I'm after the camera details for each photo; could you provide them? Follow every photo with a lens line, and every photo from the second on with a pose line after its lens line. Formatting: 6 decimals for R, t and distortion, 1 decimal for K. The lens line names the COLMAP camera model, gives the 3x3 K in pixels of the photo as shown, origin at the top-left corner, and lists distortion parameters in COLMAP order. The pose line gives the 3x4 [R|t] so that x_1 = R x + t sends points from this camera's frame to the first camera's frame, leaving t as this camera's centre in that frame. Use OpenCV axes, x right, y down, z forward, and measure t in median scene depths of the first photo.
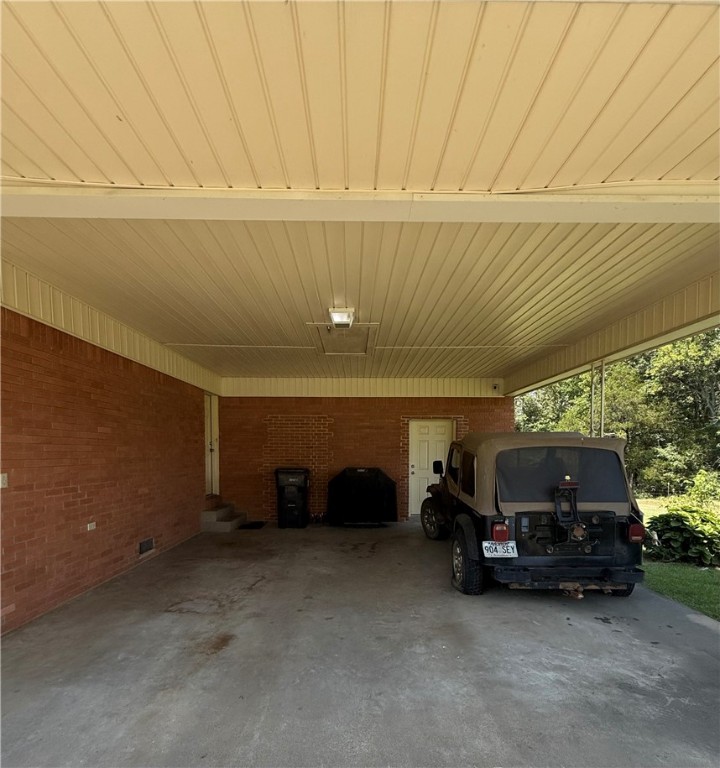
lens RADIAL K [[386.5, 0, 354.1], [0, 386.5, 471.9], [0, 0, 1]] dist [0.007069, 0.000441]
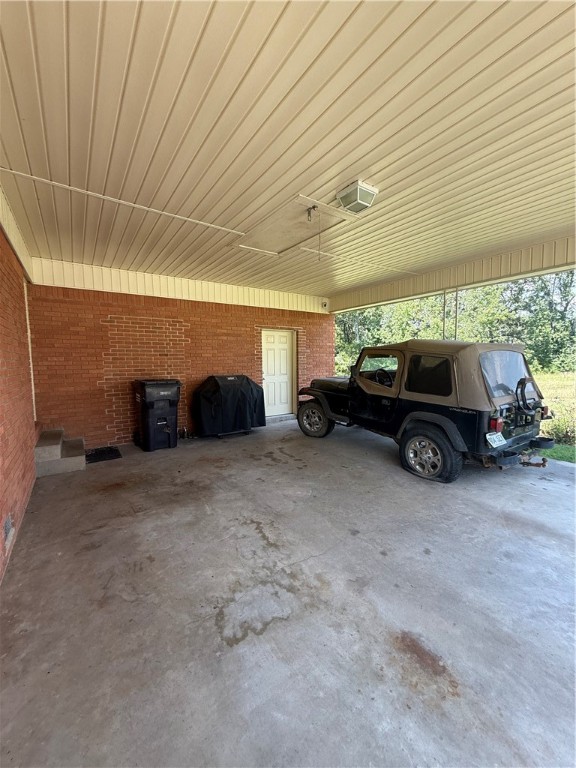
lens RADIAL K [[307.7, 0, 287.9], [0, 307.7, 386.2], [0, 0, 1]] dist [0.001570, -0.000804]
pose [[0.825237, -0.058698, 0.561728, -0.284861], [0.042720, 0.998223, 0.041549, -0.009806], [-0.563169, -0.010291, 0.826278, 0.262499]]
